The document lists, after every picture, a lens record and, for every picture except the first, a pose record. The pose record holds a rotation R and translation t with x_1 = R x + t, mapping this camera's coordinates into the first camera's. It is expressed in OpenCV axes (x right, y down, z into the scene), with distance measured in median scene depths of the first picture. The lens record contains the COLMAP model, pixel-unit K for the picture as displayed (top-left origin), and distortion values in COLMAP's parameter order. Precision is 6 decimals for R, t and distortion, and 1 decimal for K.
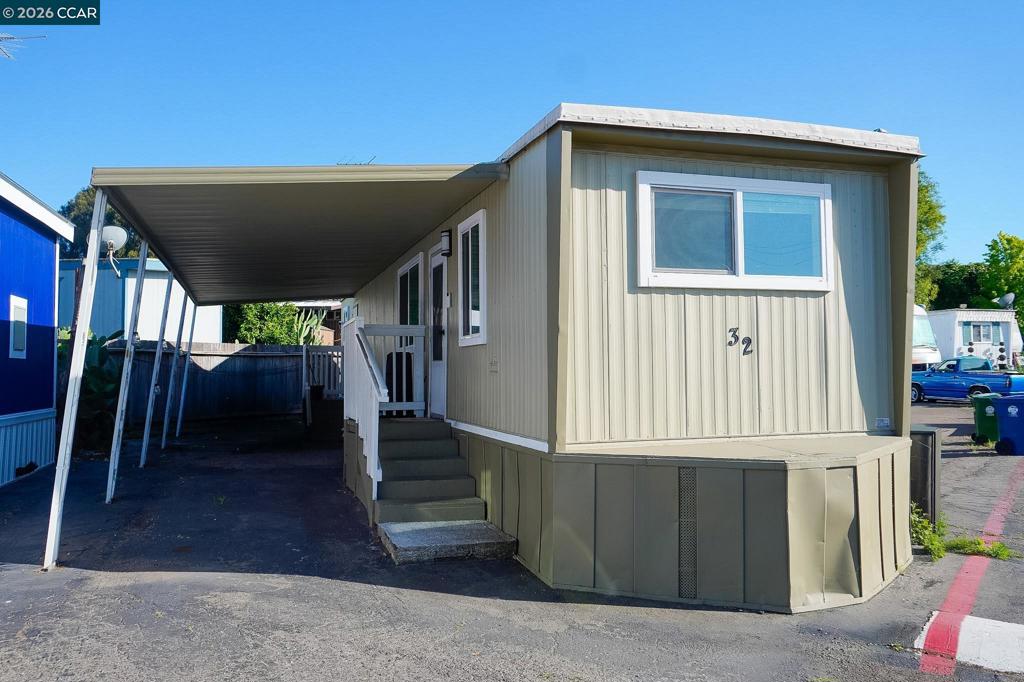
lens RADIAL K [[801.5, 0, 512.0], [0, 801.5, 341.0], [0, 0, 1]] dist [-0.073084, 0.113139]
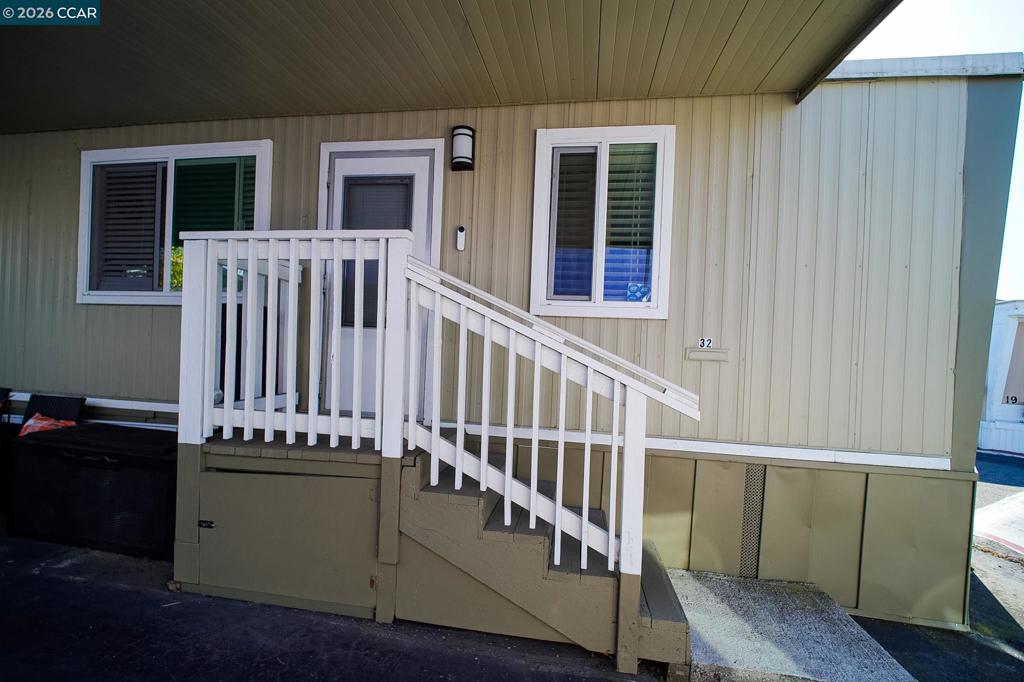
lens RADIAL K [[465.9, 0, 504.2], [0, 465.9, 350.5], [0, 0, 1]] dist [0.003131, -0.007696]
pose [[0.473017, 0.017121, 0.880887, -0.401570], [-0.080185, 0.996498, 0.023689, 0.028005], [-0.877397, -0.081839, 0.472734, 0.807025]]
